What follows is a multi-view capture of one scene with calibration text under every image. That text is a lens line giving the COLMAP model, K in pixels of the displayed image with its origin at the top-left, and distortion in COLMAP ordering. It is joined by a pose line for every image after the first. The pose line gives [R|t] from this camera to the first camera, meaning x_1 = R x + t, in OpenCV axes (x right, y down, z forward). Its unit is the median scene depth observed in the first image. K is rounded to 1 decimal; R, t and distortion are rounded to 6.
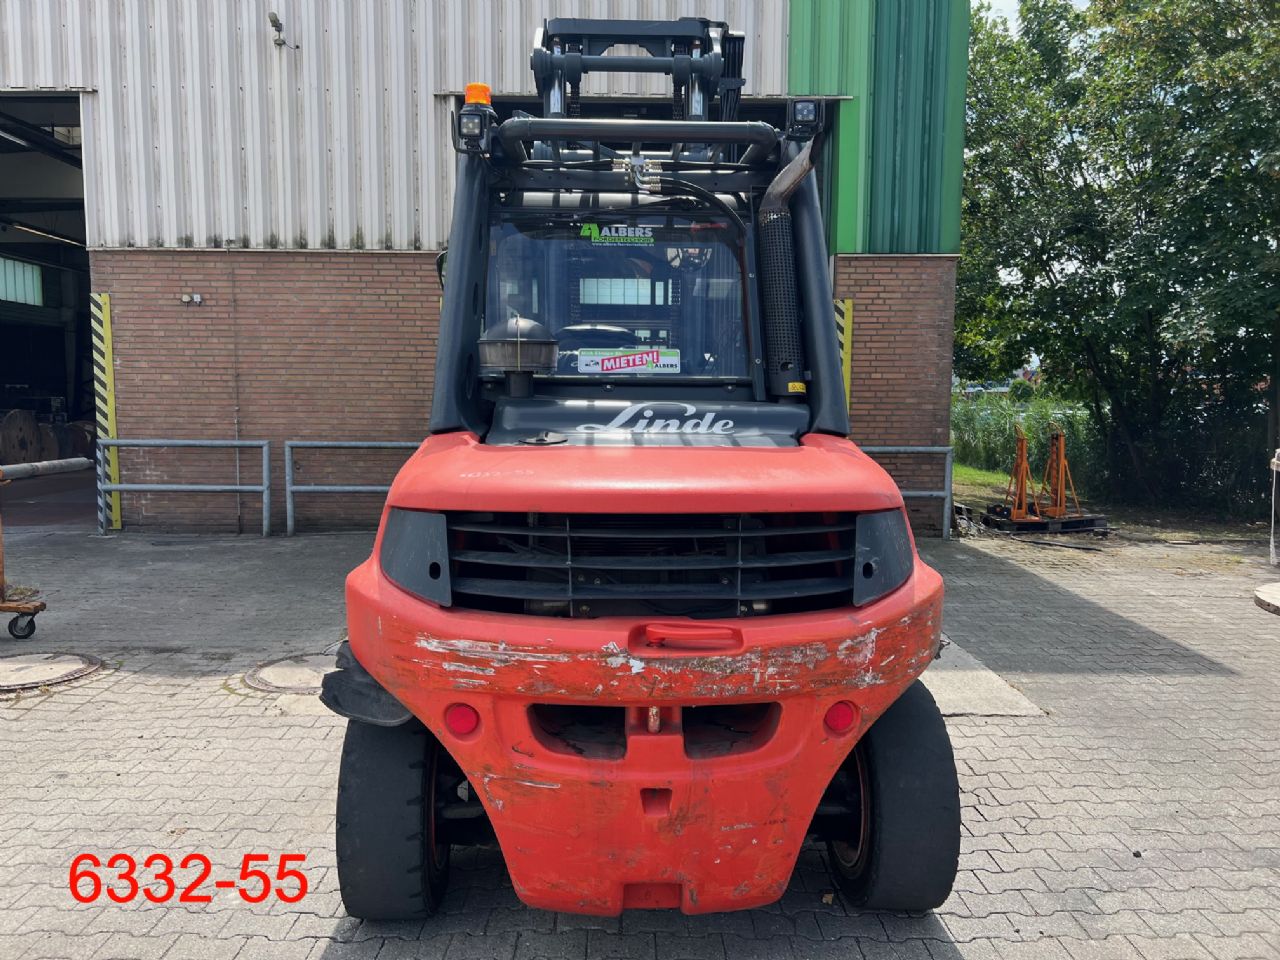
lens RADIAL K [[971.9, 0, 640.0], [0, 971.9, 480.0], [0, 0, 1]] dist [0.025639, -0.008887]
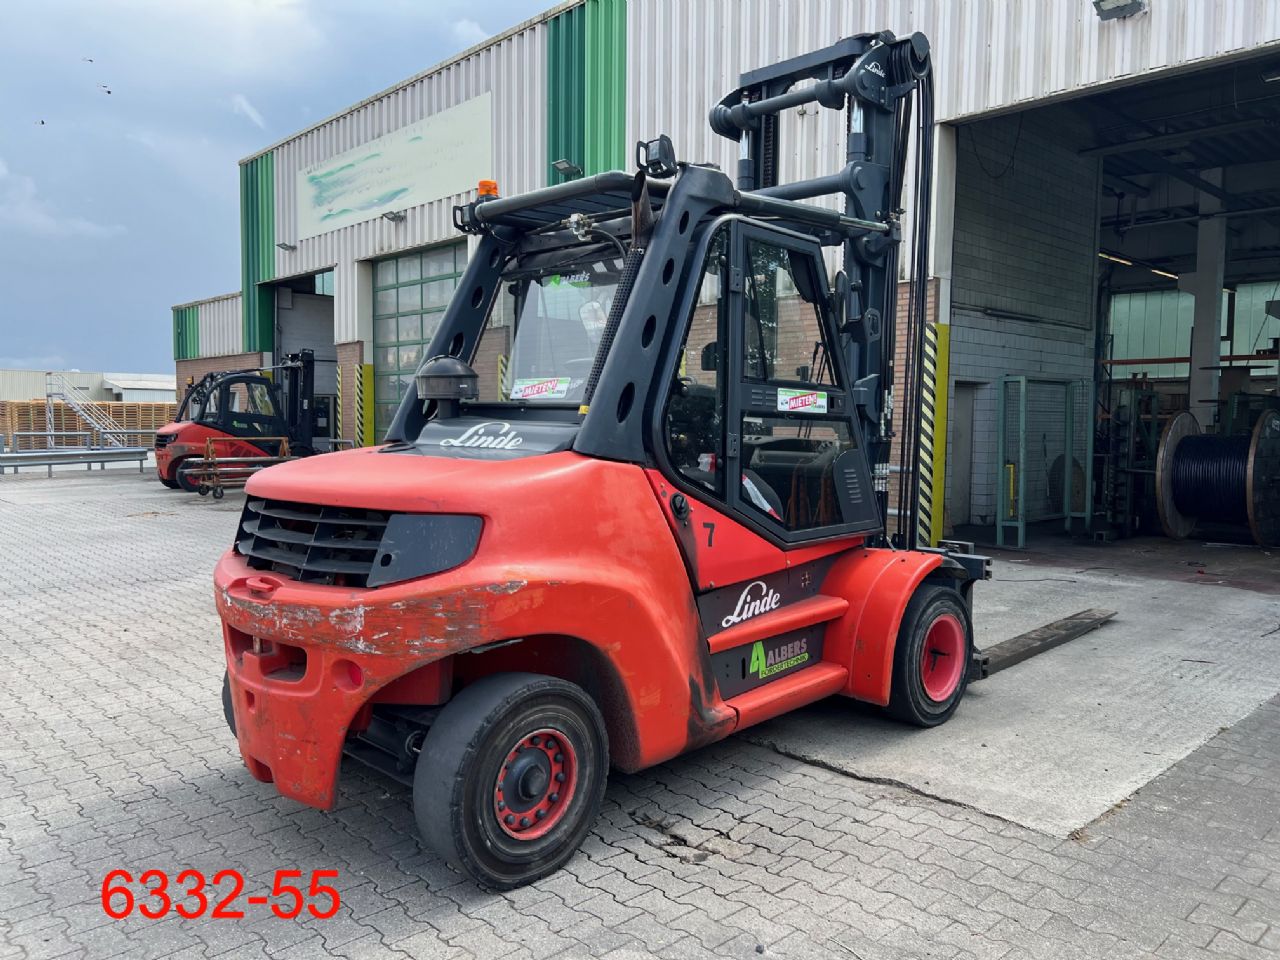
lens RADIAL K [[971.9, 0, 640.0], [0, 971.9, 480.0], [0, 0, 1]] dist [0.025639, -0.008887]
pose [[0.675197, 0.045556, -0.736230, 0.350394], [-0.066943, 0.997757, 0.000346, -0.007236], [0.734594, 0.049052, 0.676732, 0.108270]]
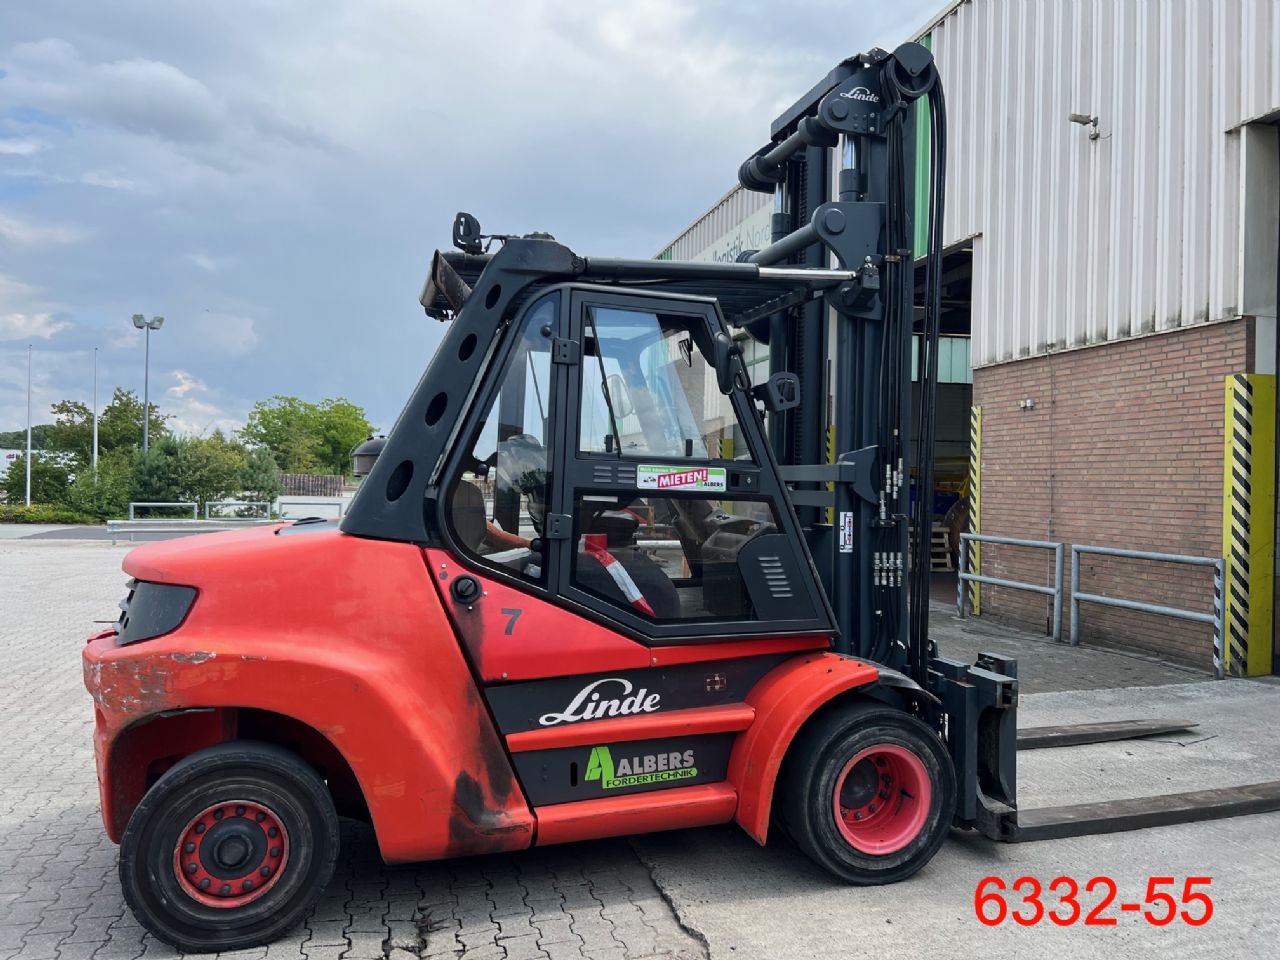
lens RADIAL K [[967.6, 0, 640.0], [0, 967.6, 480.0], [0, 0, 1]] dist [0.006777, -0.000408]
pose [[0.239817, -0.005234, -0.970804, 0.450684], [-0.094101, 0.995151, -0.028611, -0.035175], [0.966247, 0.098215, 0.238162, 0.357045]]
